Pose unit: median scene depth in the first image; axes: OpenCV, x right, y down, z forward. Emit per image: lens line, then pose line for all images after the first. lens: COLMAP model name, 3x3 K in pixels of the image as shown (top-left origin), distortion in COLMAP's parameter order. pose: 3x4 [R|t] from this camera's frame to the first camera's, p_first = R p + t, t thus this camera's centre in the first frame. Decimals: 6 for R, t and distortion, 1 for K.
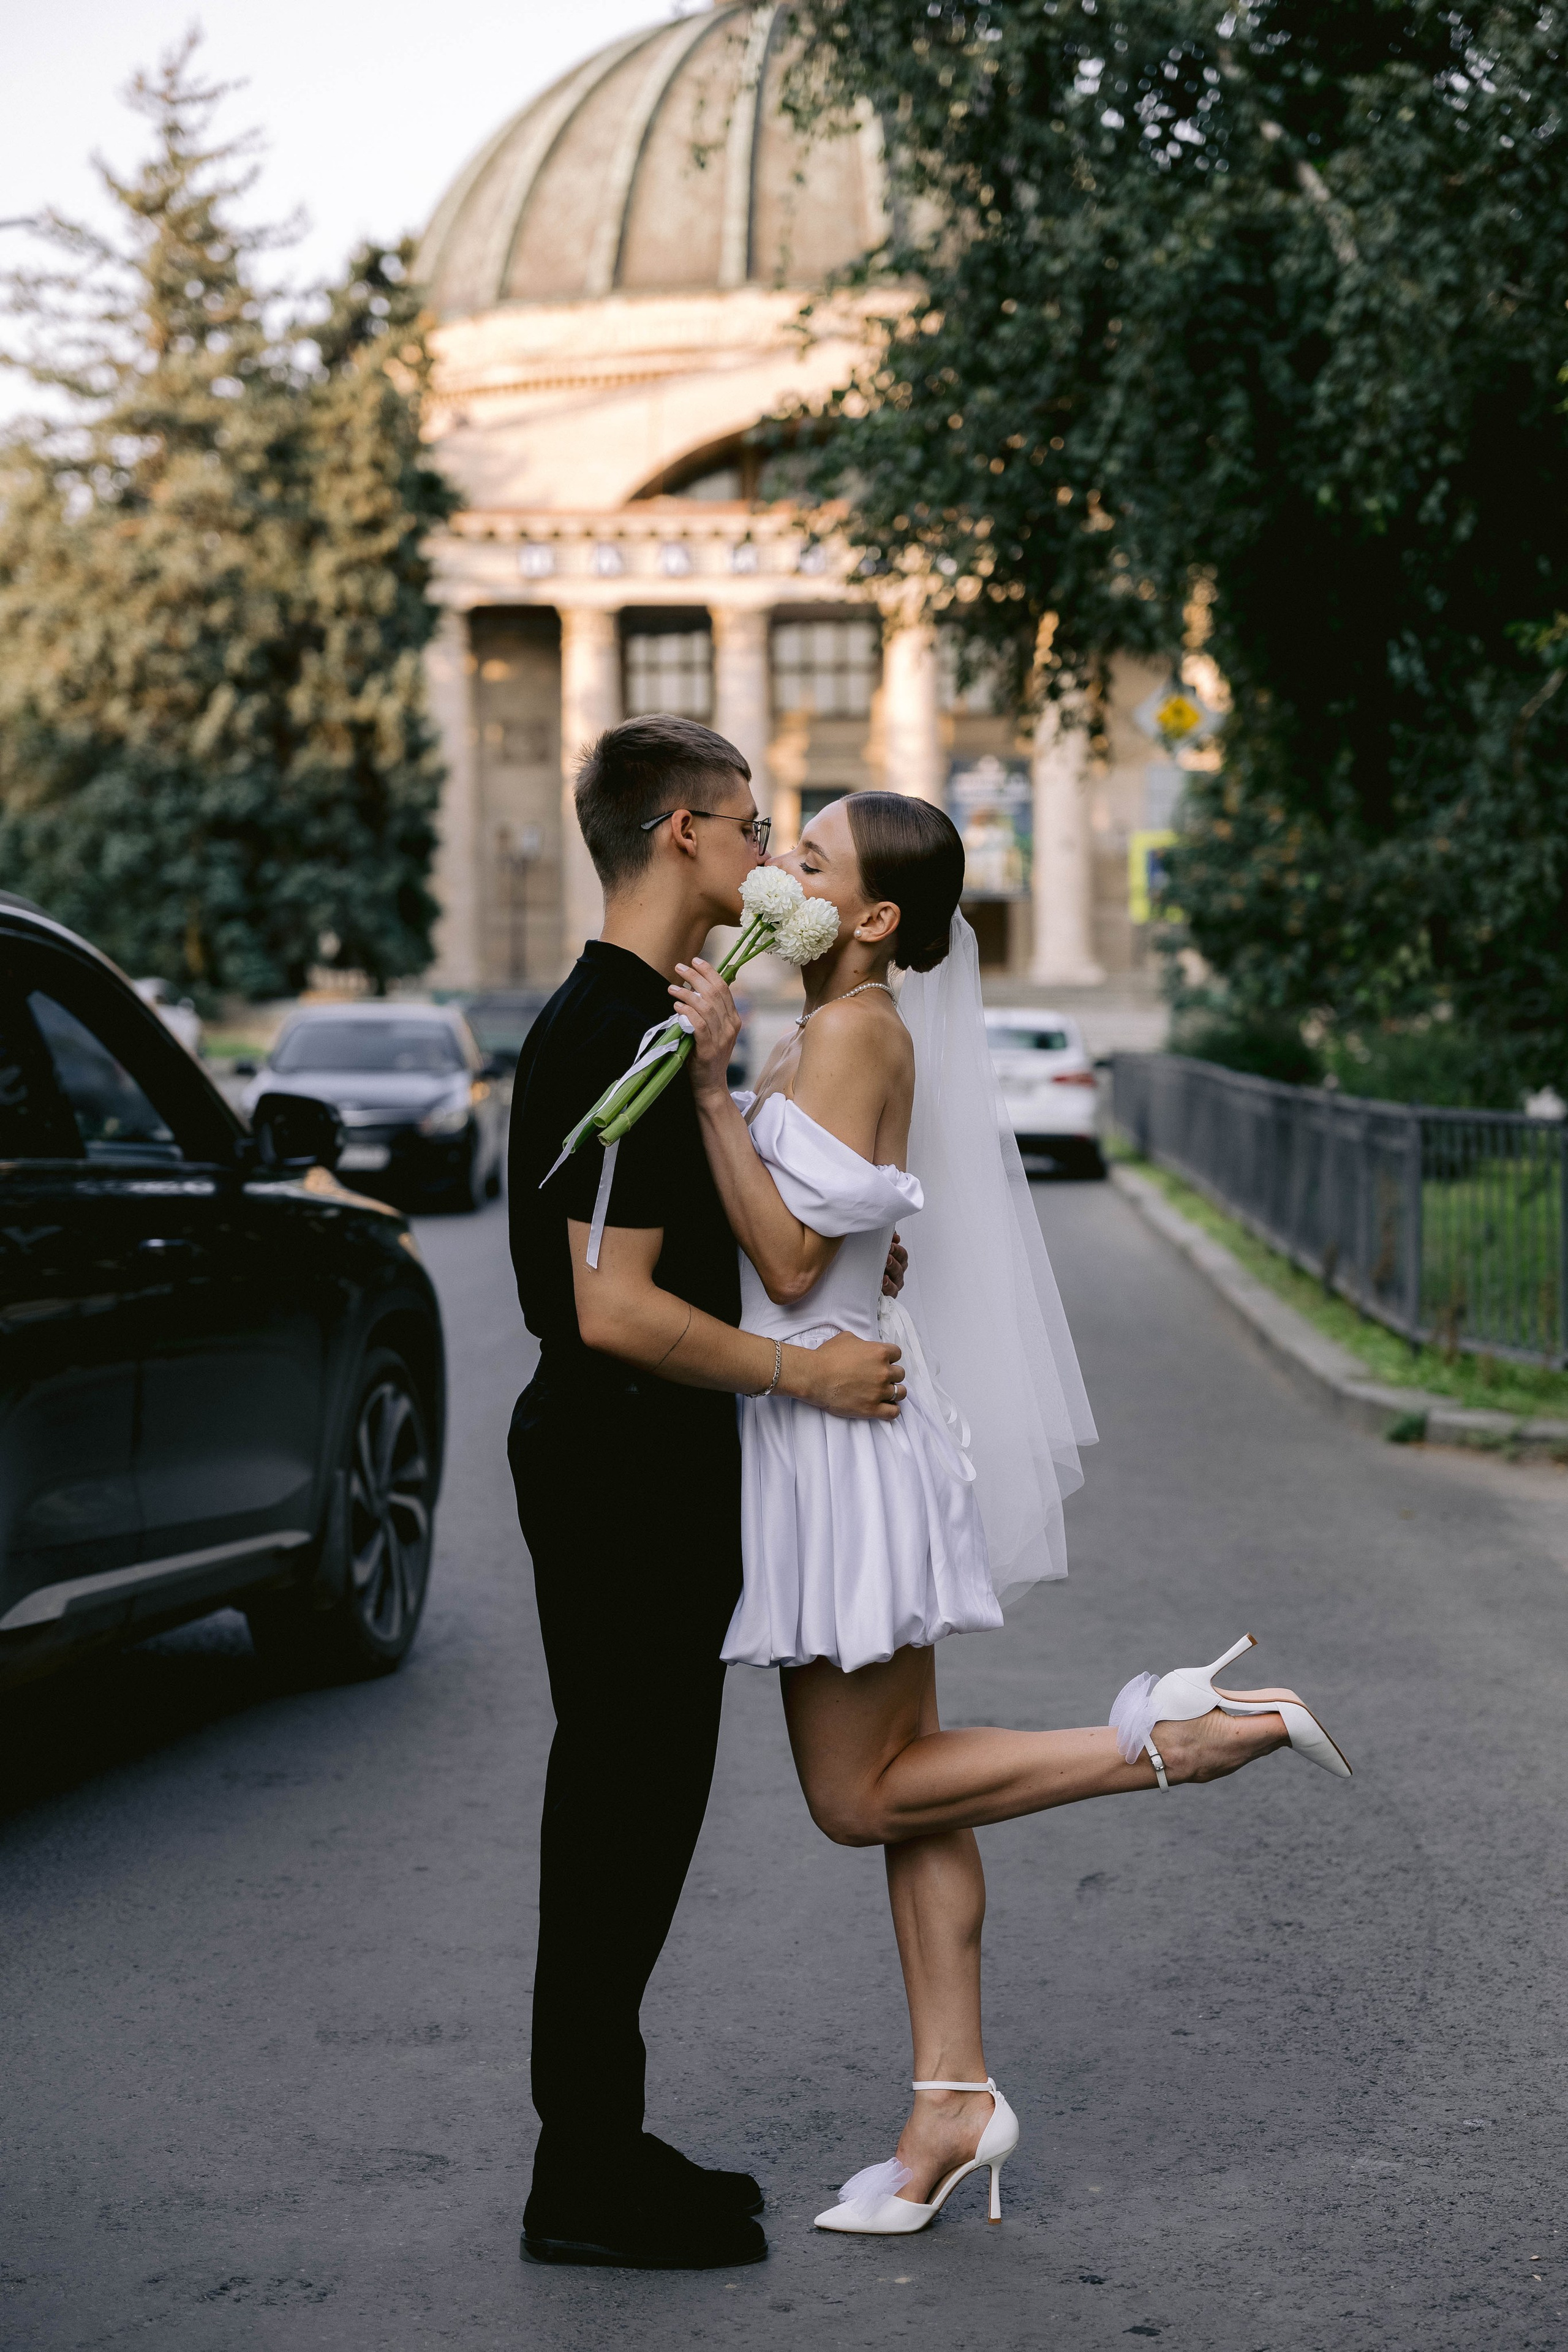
lens RADIAL K [[4375.1, 0, 705.8], [0, 4375.1, 1168.1], [0, 0, 1]] dist [0.041081, -0.103450]
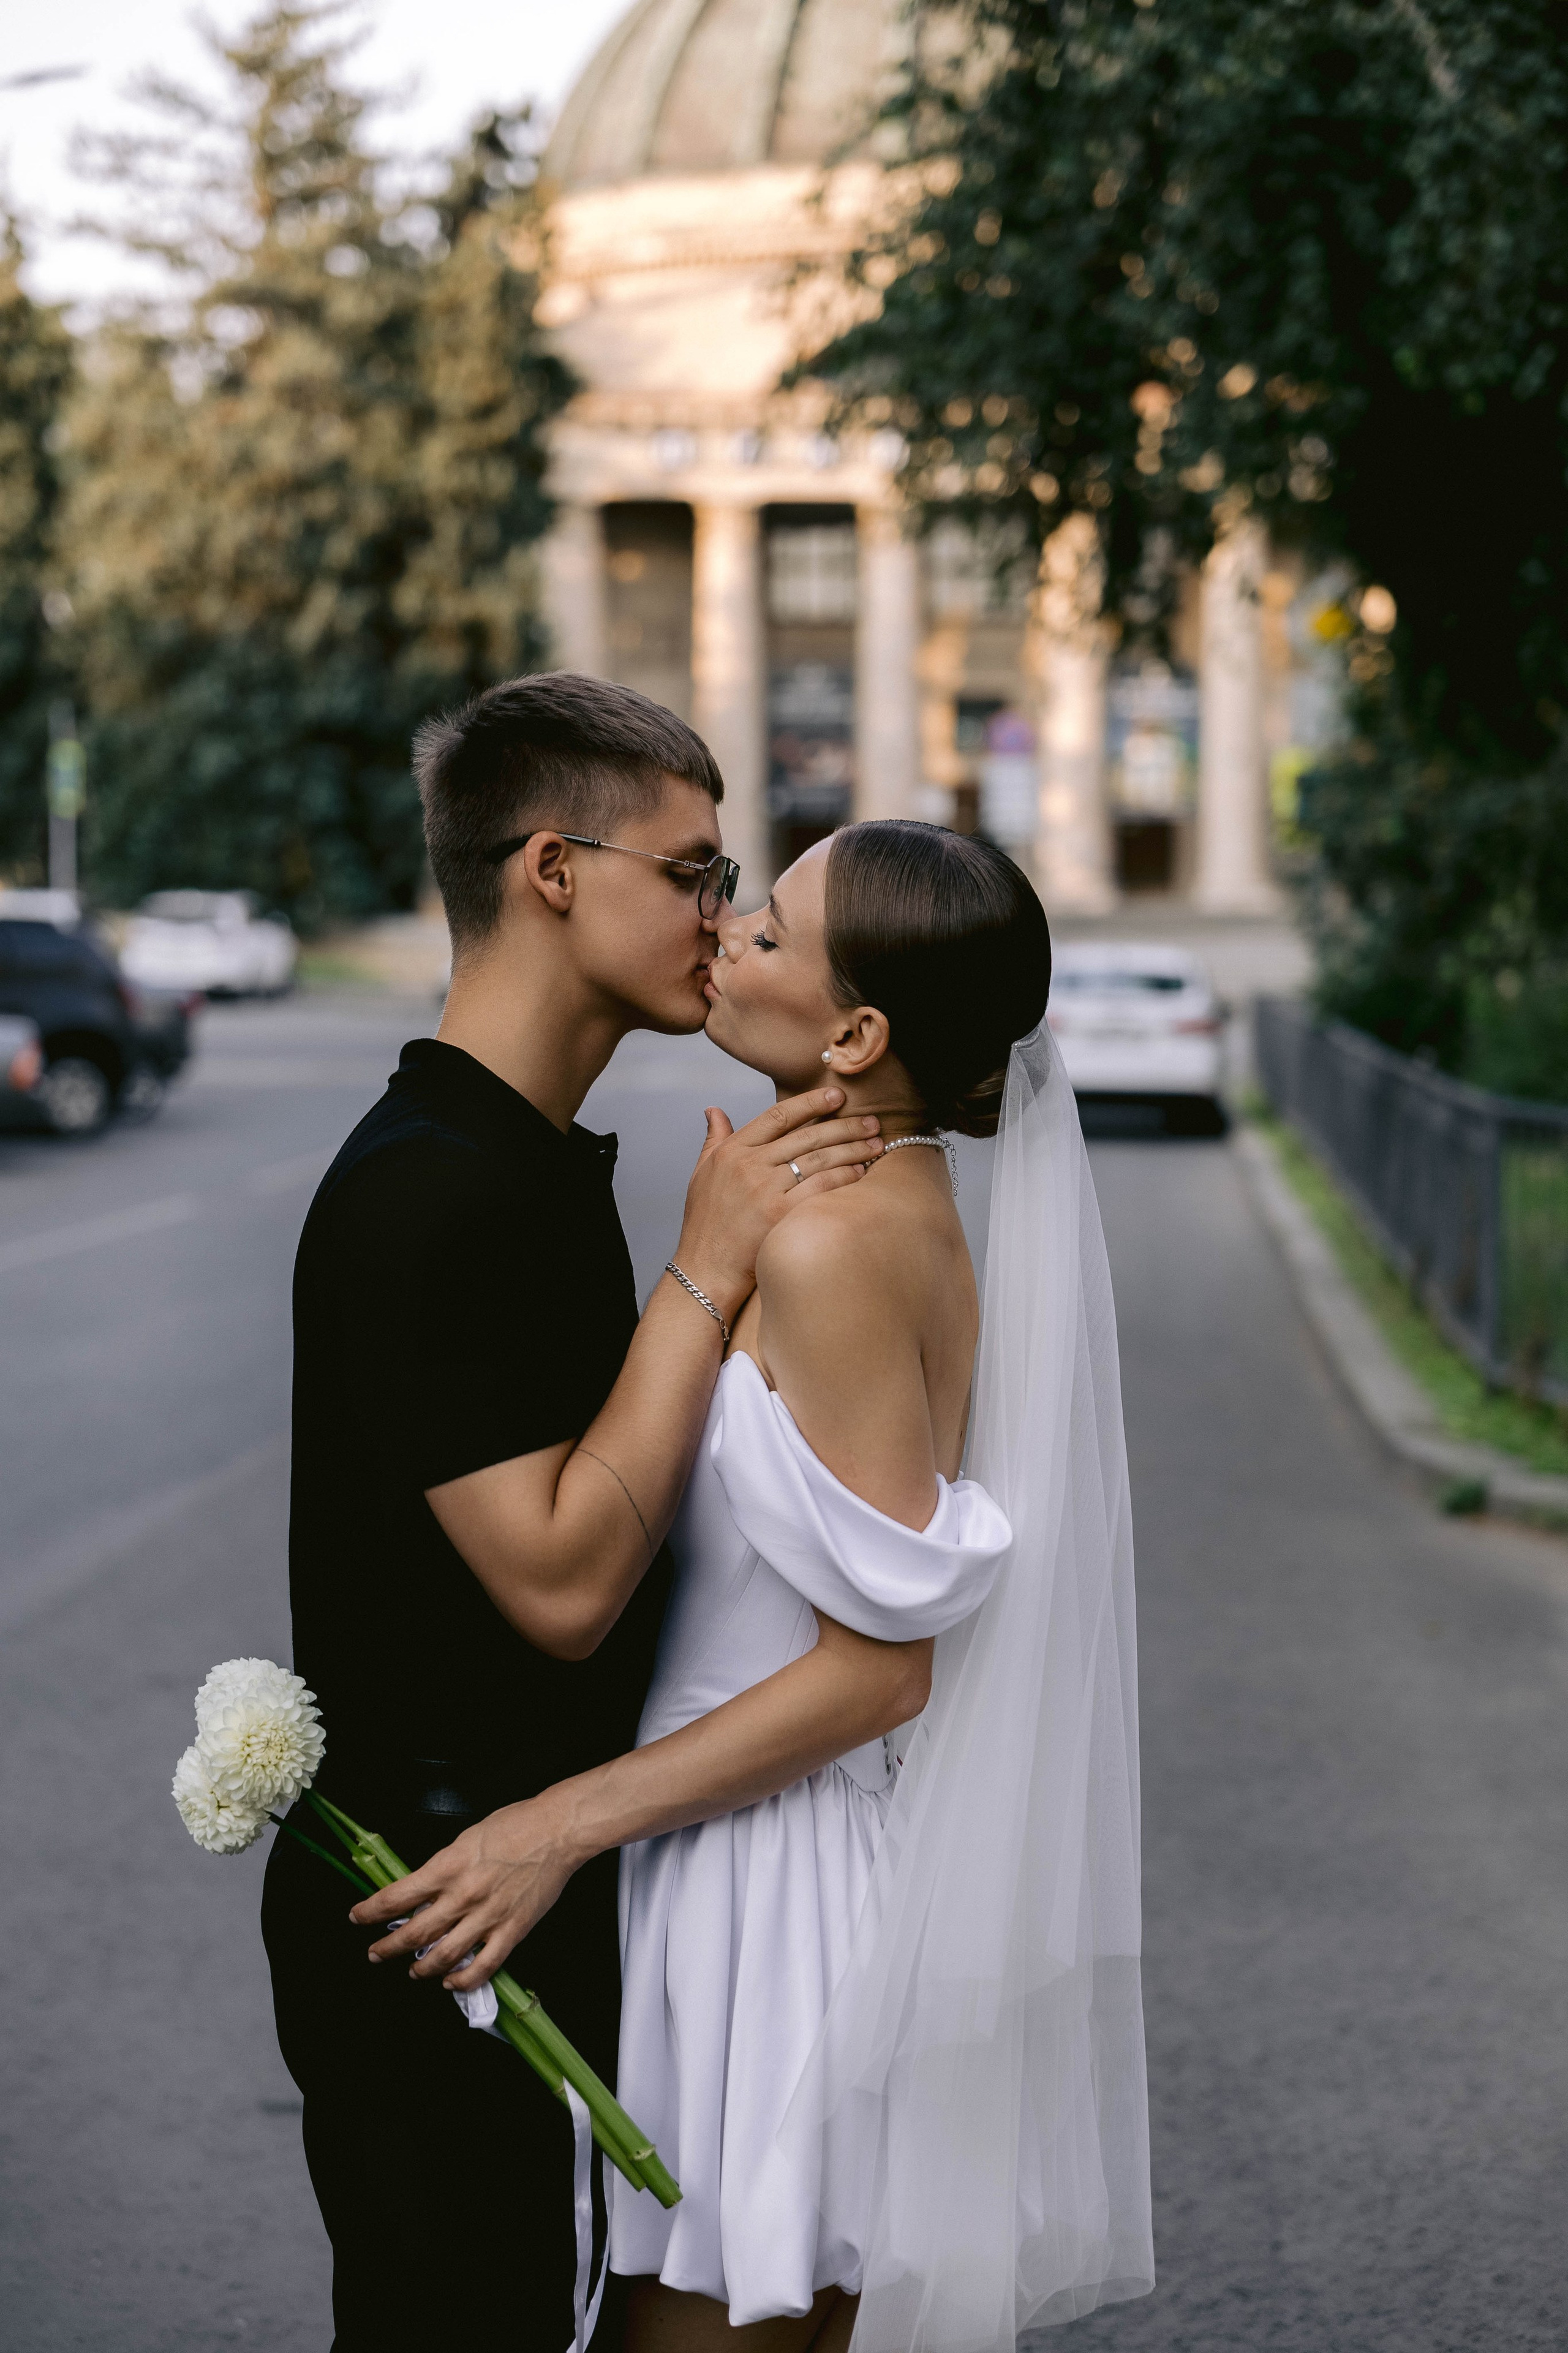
lens RADIAL K [[4024.0, 0, 925.7], [0, 4024.0, 1138.8], [0, 0, 1]] dist [0.002655, -0.079138]
pose [[0.999126, 0.014711, -0.039122, 0.064573], [-0.013594, 0.999496, 0.028671, -0.021528], [0.039524, -0.028115, 0.998823, 0.176042]]
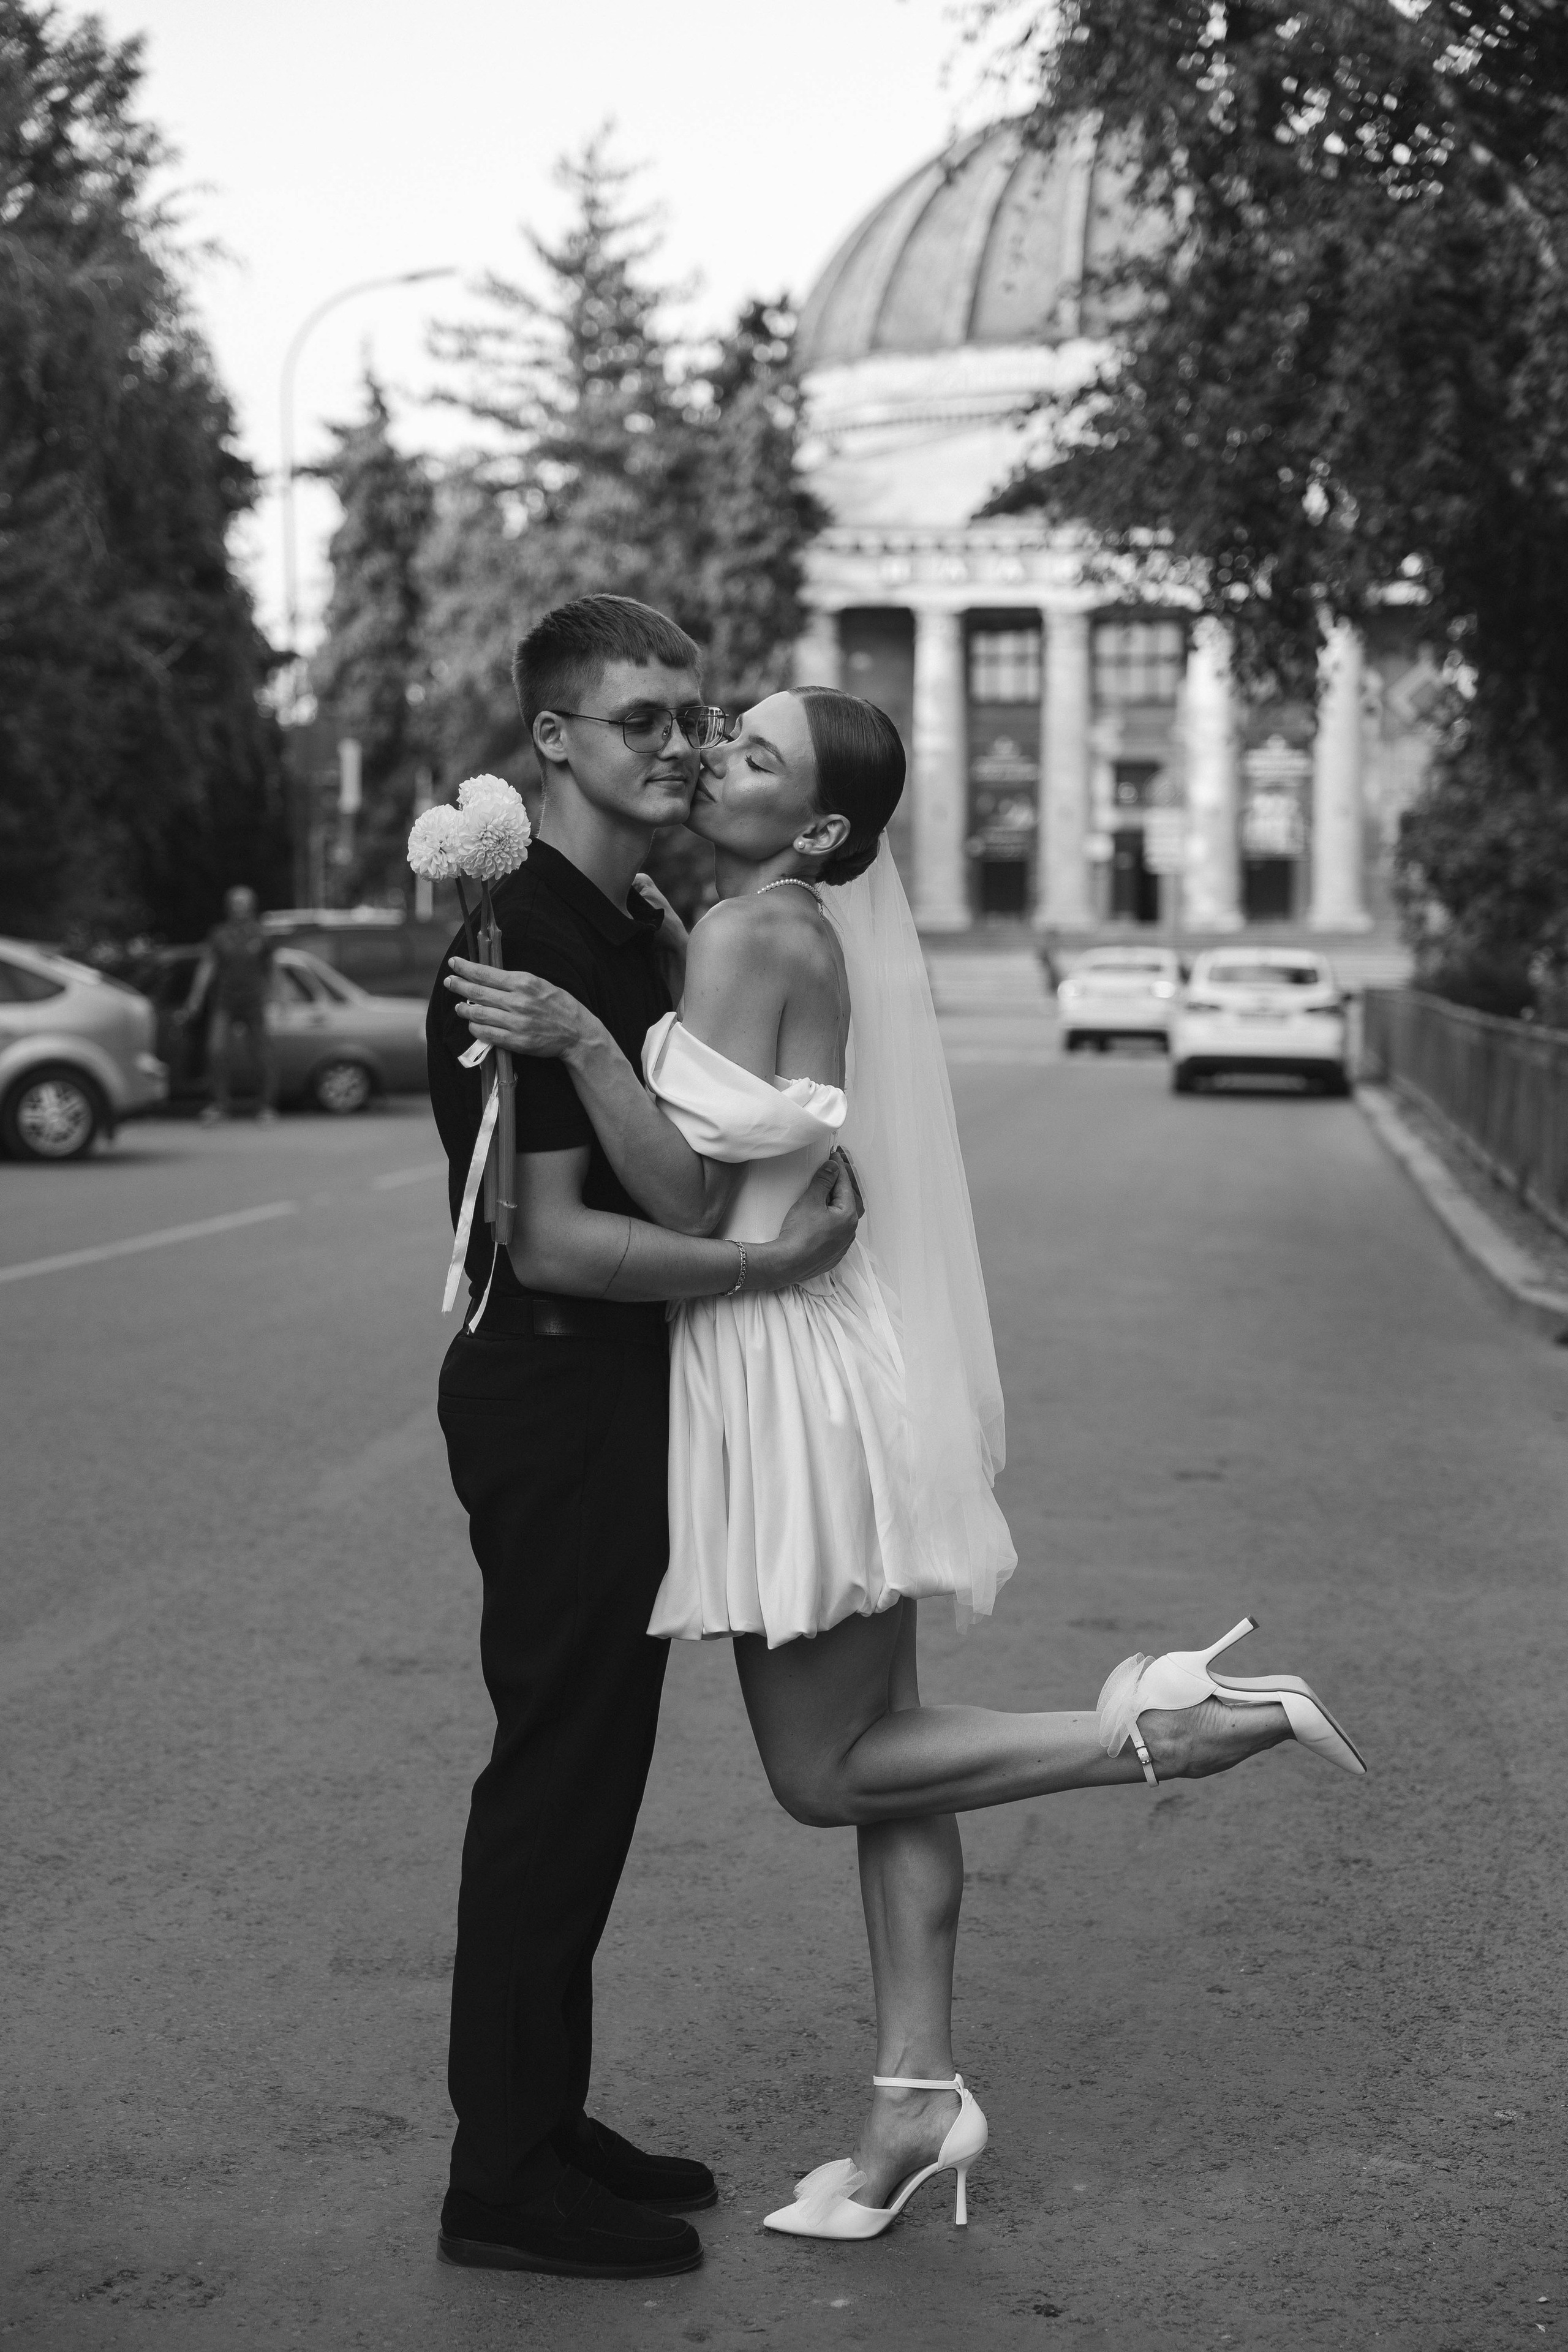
lens RADIAL K [[3340.0, 0, 841.9], [0, 3340.0, 1172.7], [0, 0, 1]] dist [0.012789, -0.061723]
pose [[0.995846, 0.016562, -0.089534, 0.038916], [-0.013997, 0.999476, 0.029201, -0.001501], [0.089971, -0.027826, 0.995556, 0.115027]]
